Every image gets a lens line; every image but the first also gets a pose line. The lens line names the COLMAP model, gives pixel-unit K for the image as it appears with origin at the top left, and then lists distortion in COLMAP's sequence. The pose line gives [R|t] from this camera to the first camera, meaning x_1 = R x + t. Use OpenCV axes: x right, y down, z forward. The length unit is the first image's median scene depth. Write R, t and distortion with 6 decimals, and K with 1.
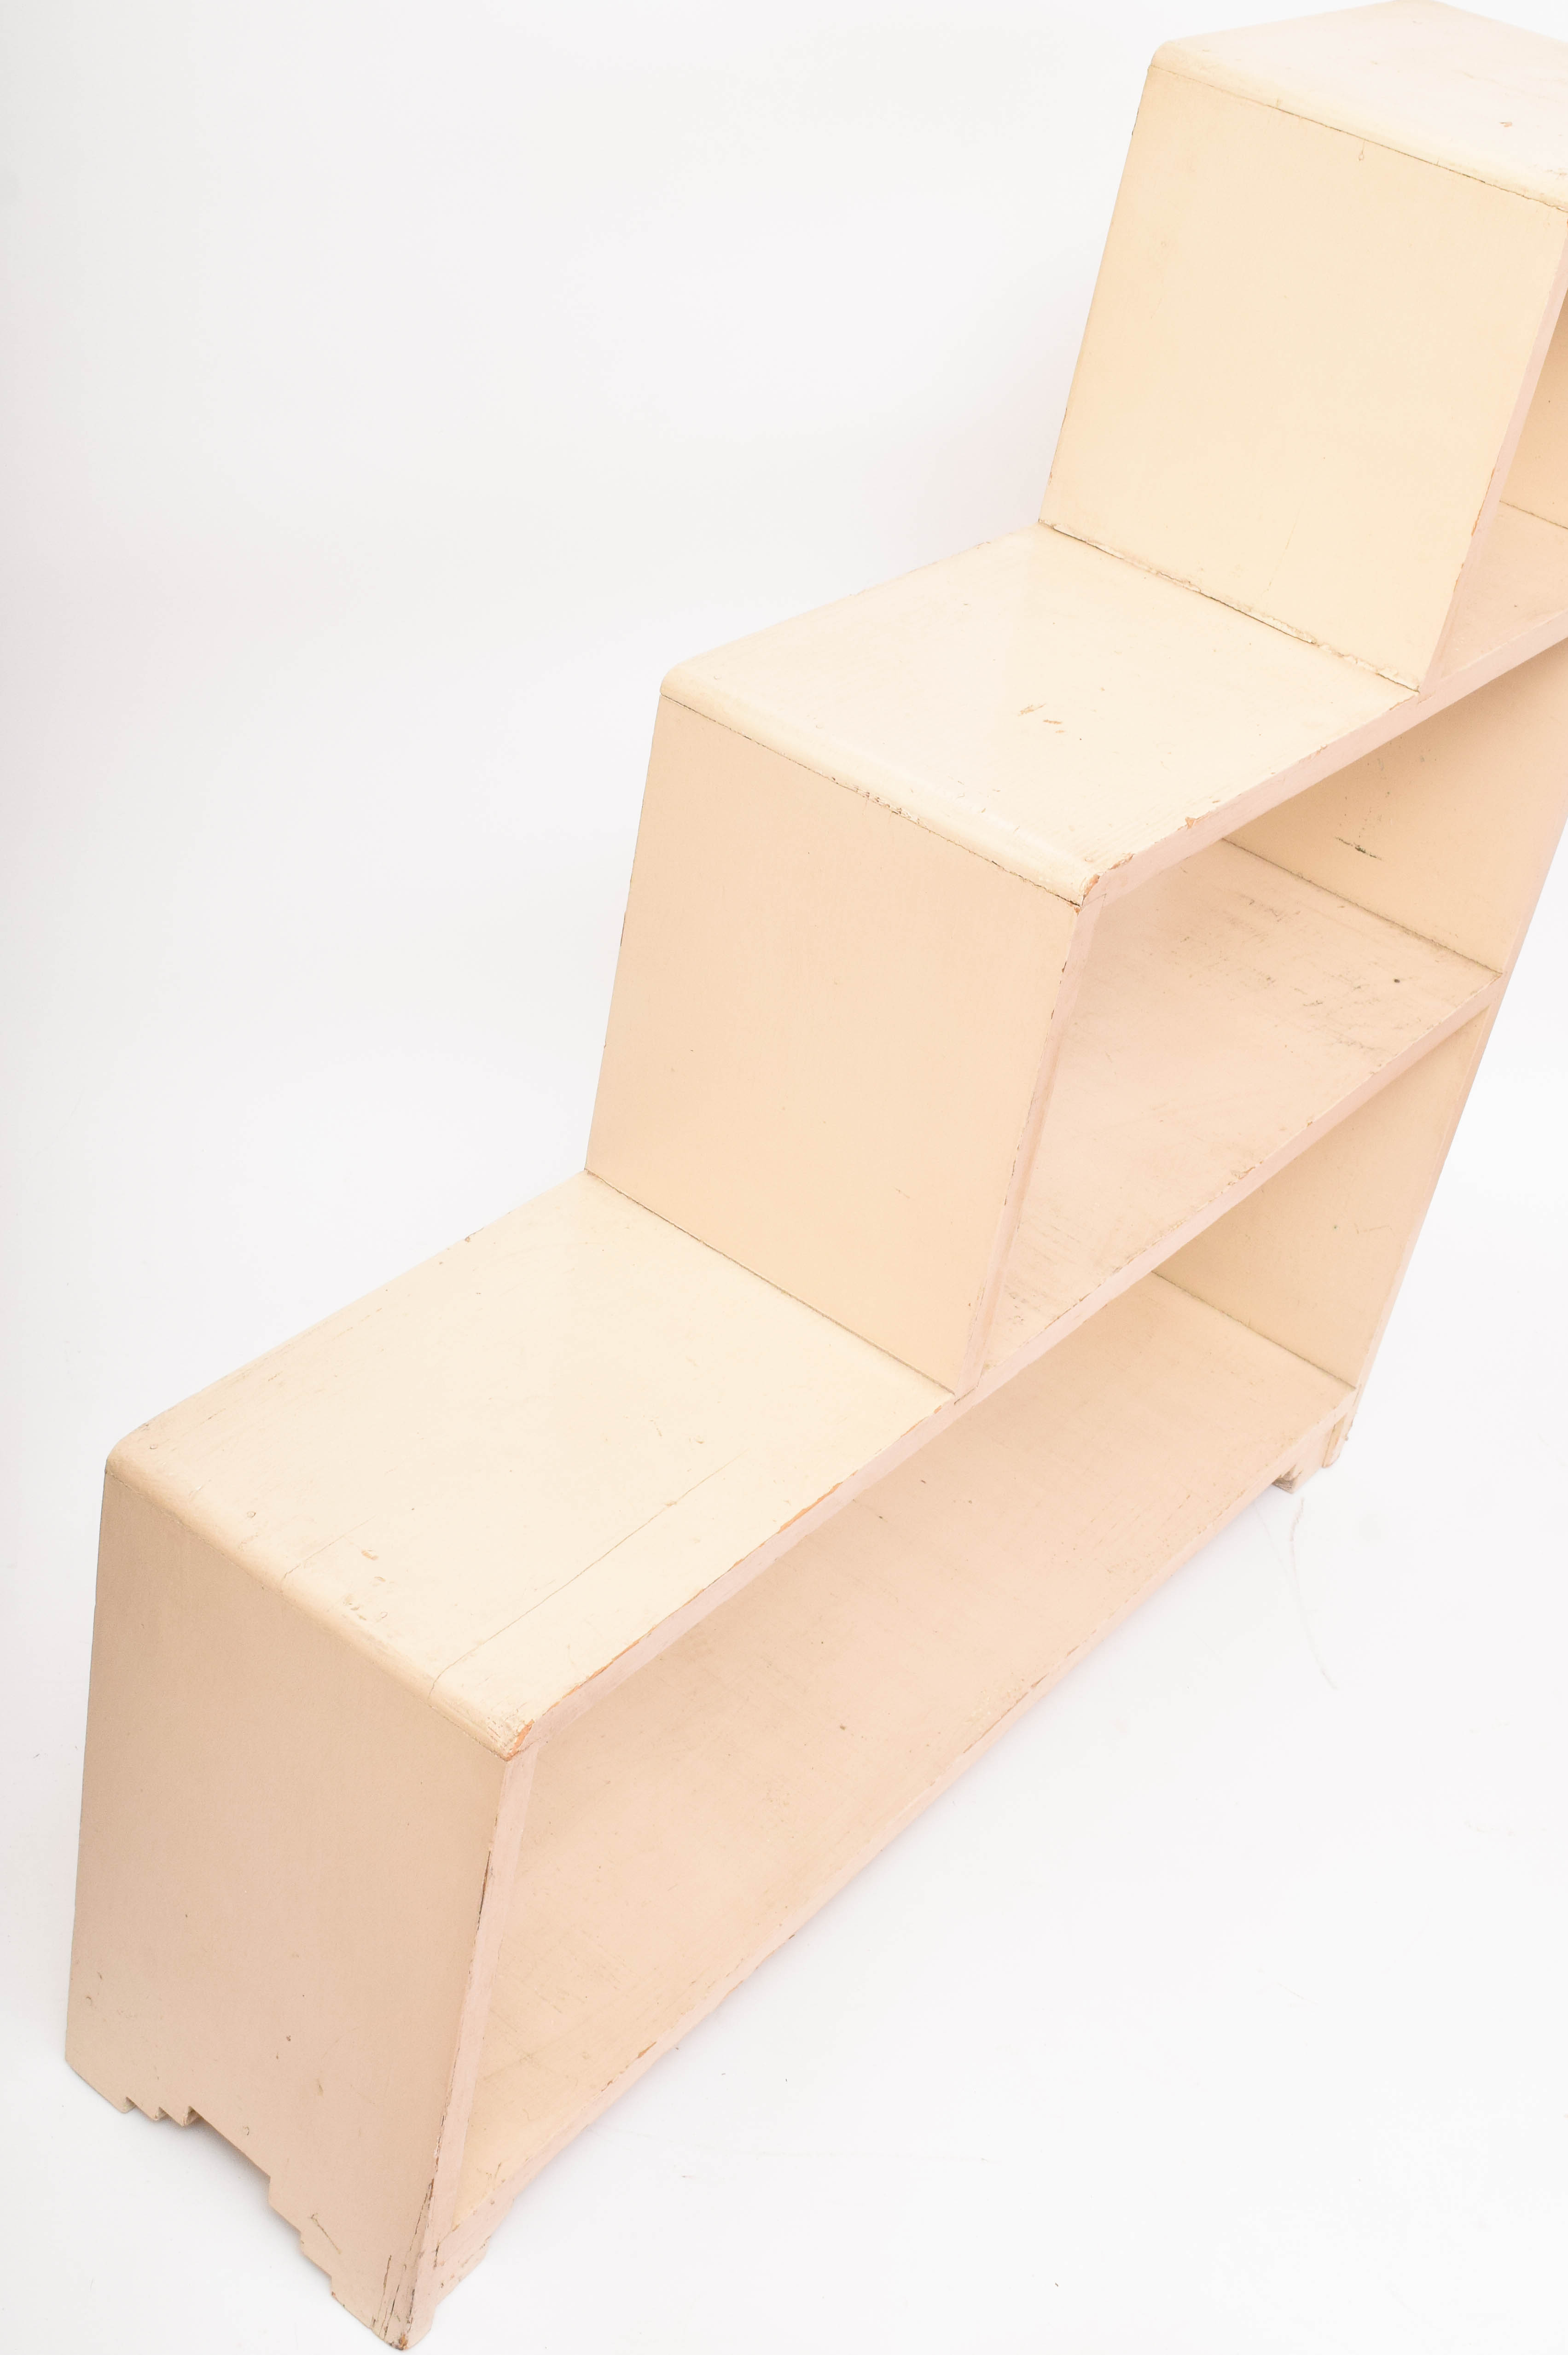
lens RADIAL K [[2914.5, 0, 789.0], [0, 2914.5, 1057.3], [0, 0, 1]] dist [-0.005890, -0.039609]
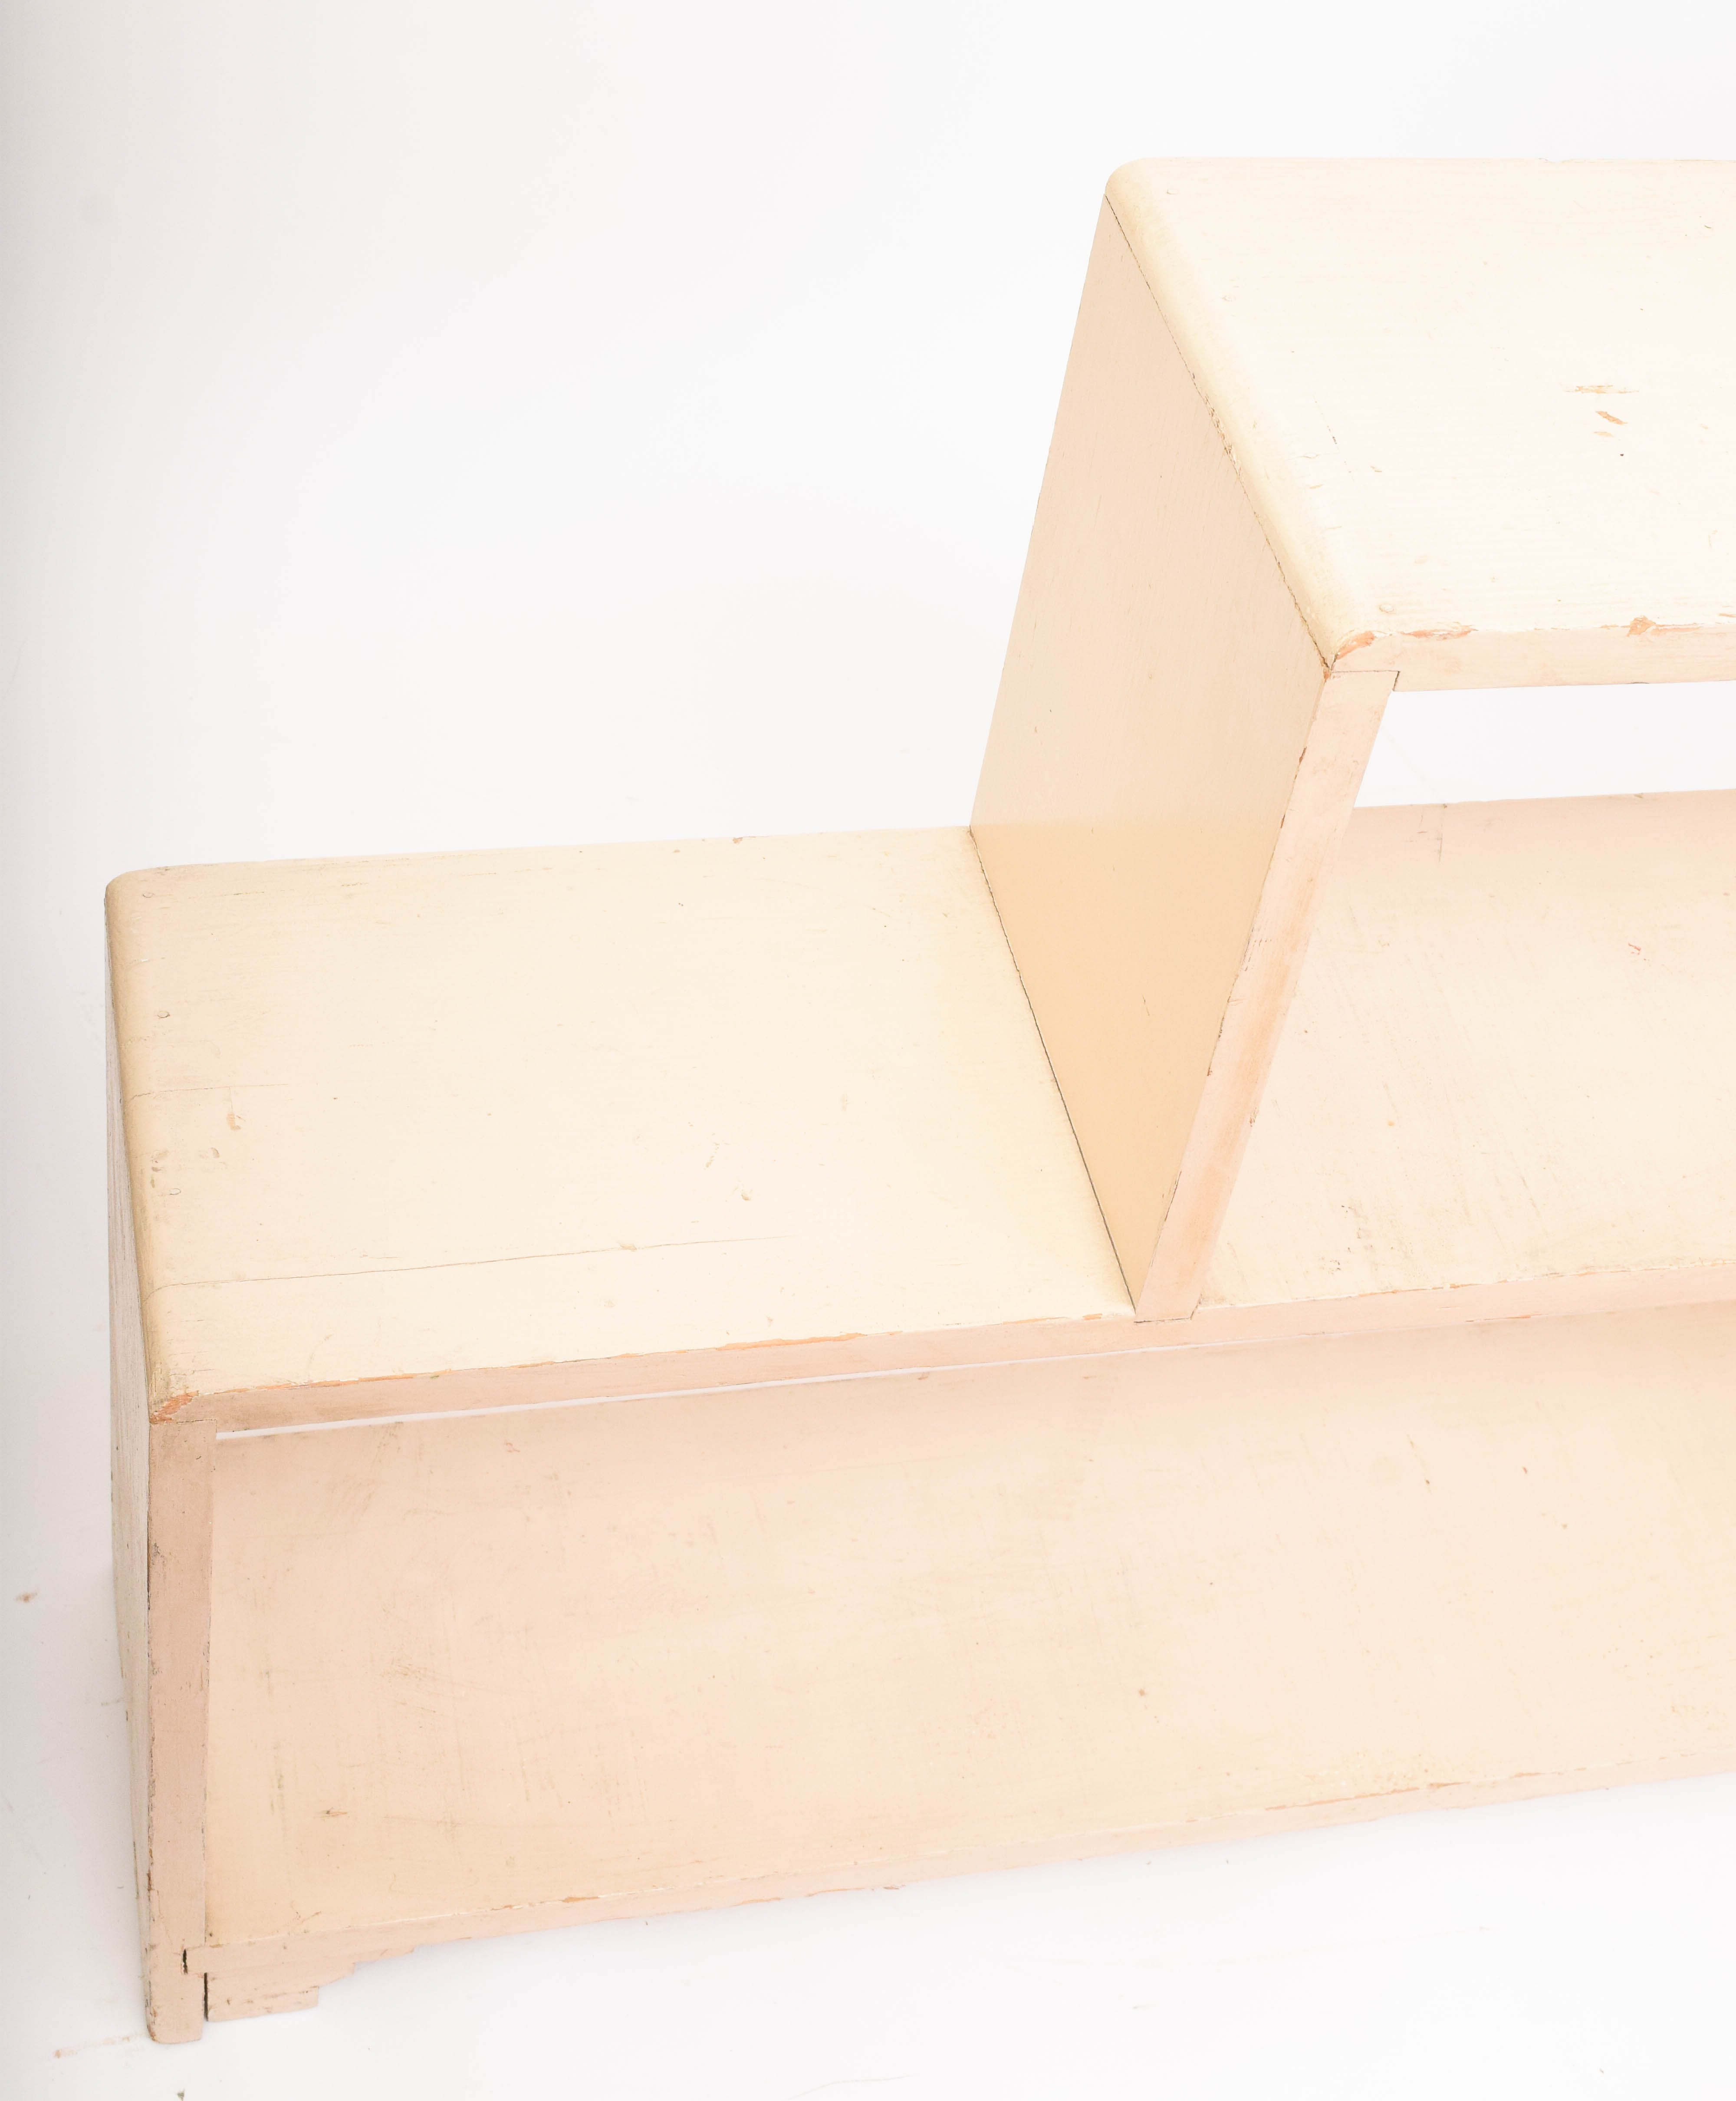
lens RADIAL K [[3317.2, 0, 868.9], [0, 3317.2, 1041.9], [0, 0, 1]] dist [-0.013784, -0.161714]
pose [[0.764488, 0.411347, -0.496339, 0.344806], [-0.352782, 0.911385, 0.211948, -0.079579], [0.539540, 0.013067, 0.841859, 0.287280]]
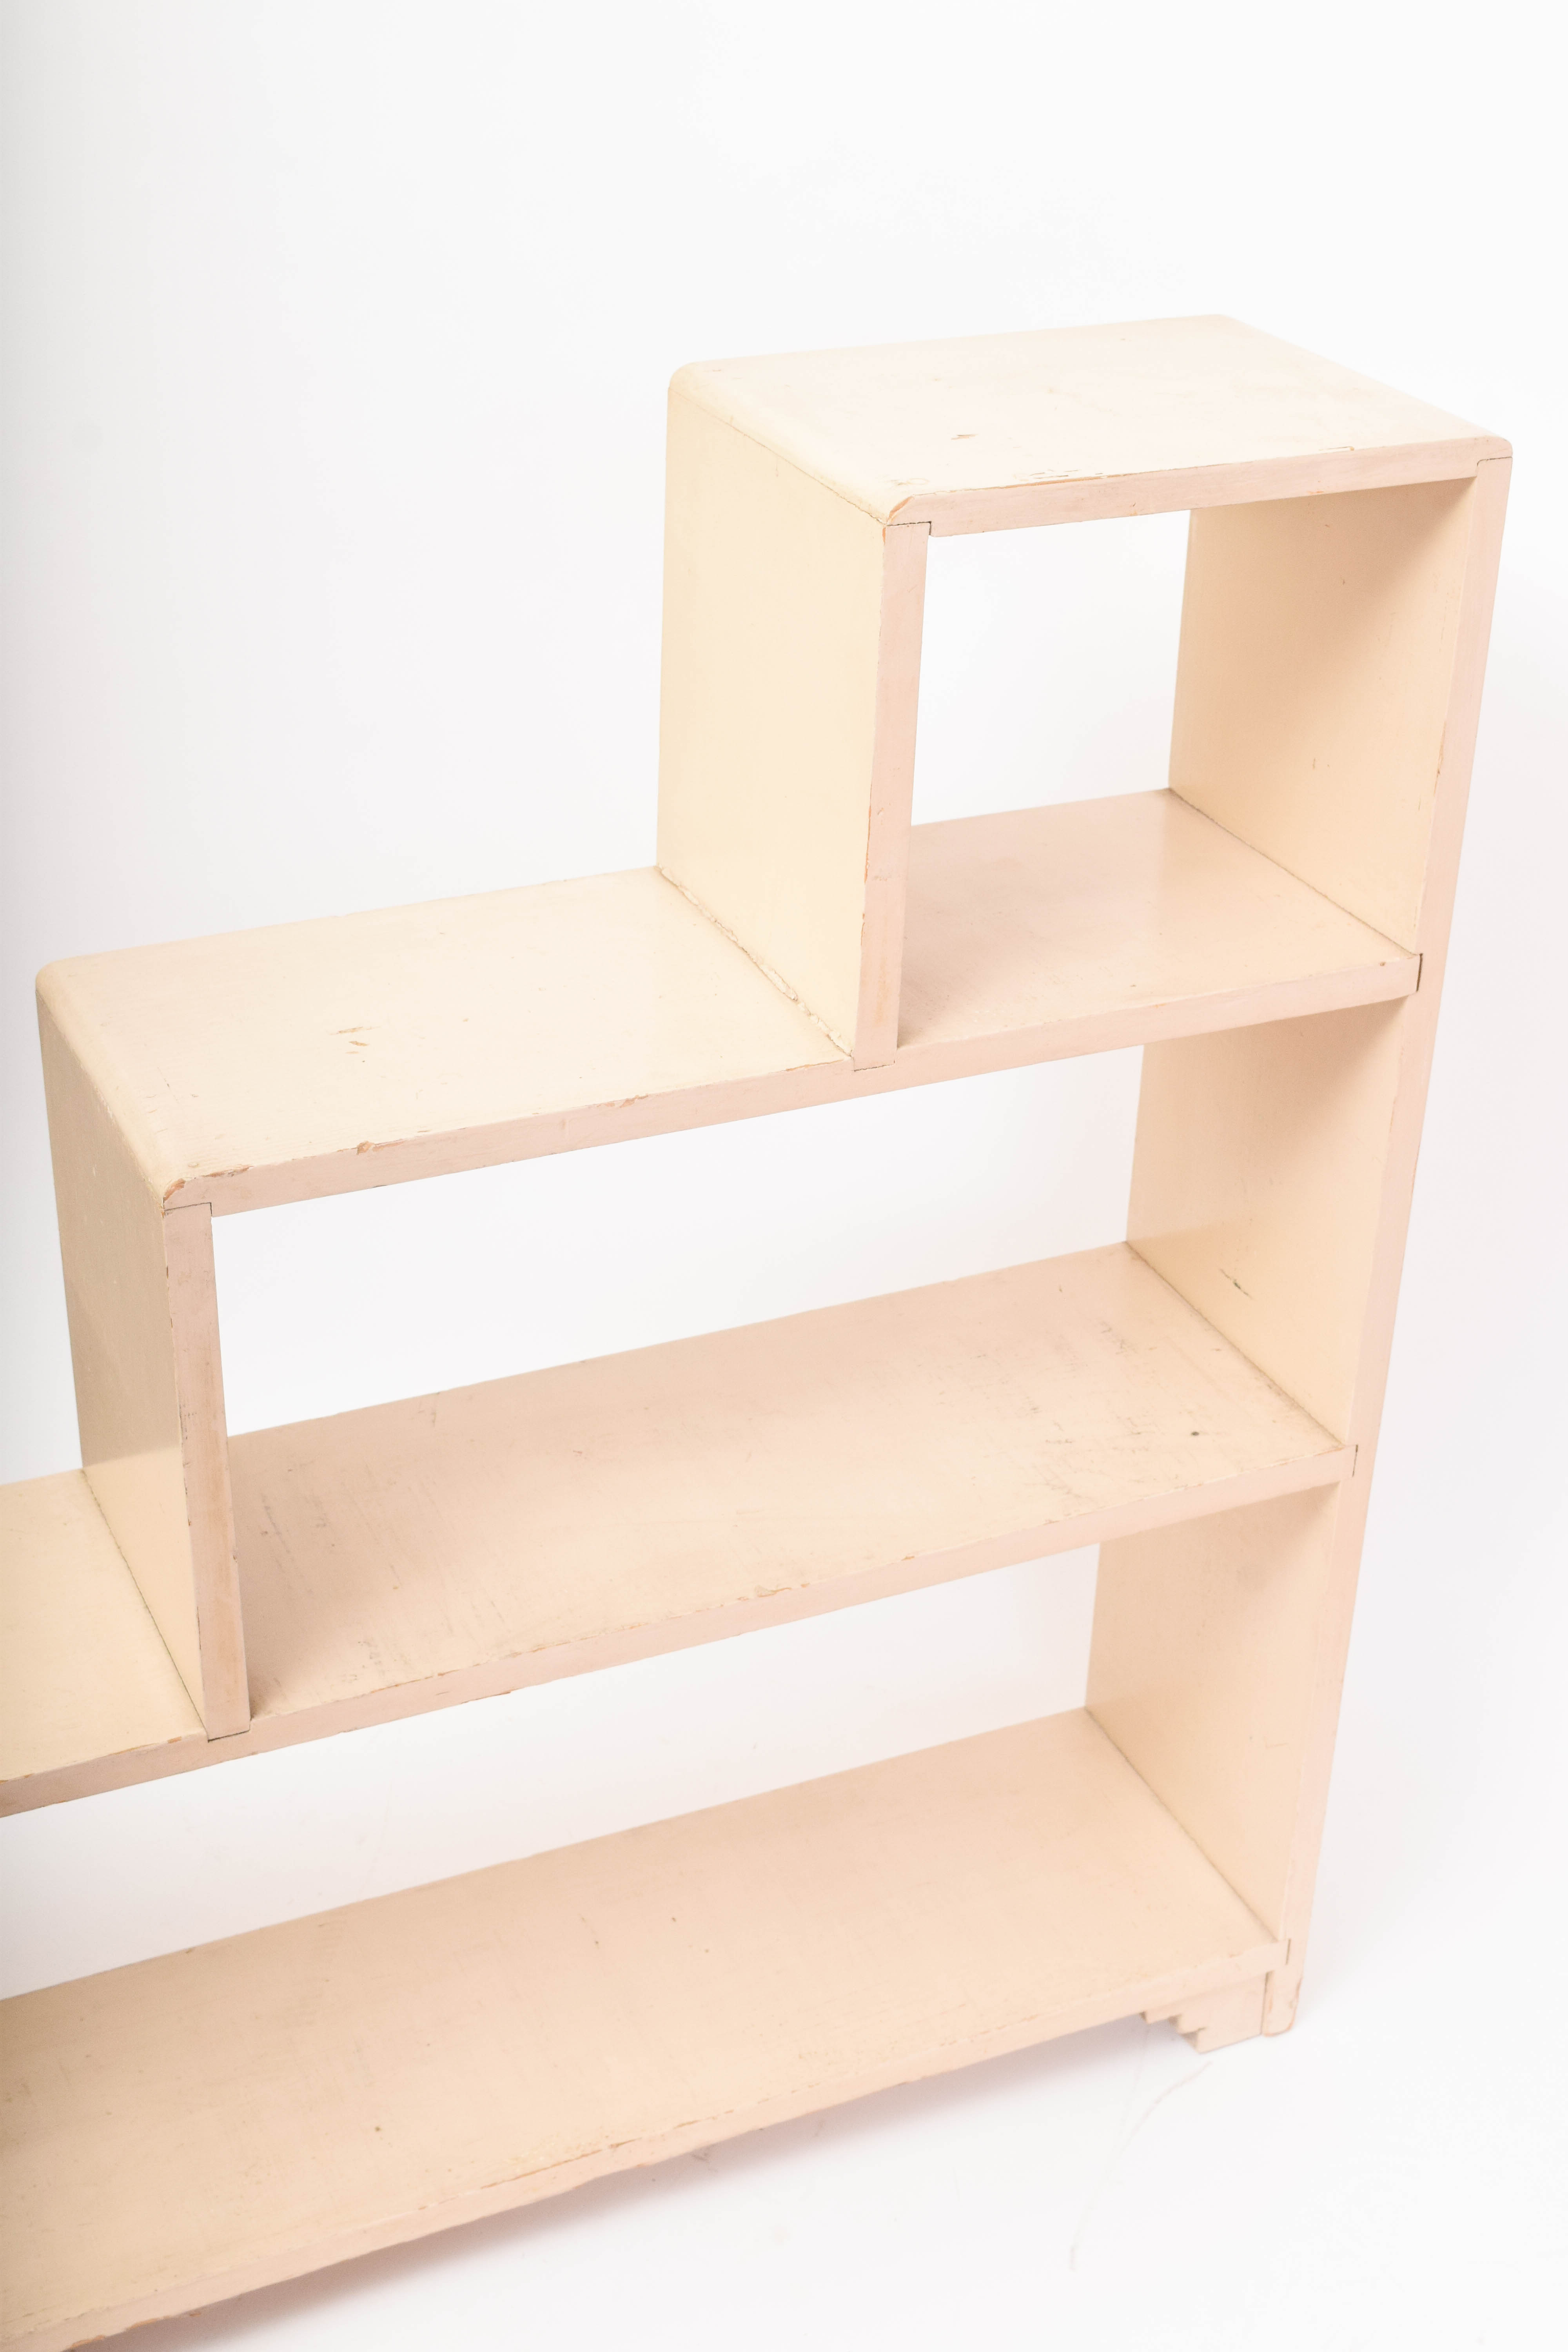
lens RADIAL K [[3265.6, 0, 784.0], [0, 3265.6, 1176.0], [0, 0, 1]] dist [-0.028837, 0.015504]
pose [[0.866799, 0.089518, -0.490556, 0.680552], [-0.150573, 0.984821, -0.086345, 0.000040], [0.475381, 0.148708, 0.867121, 0.125378]]
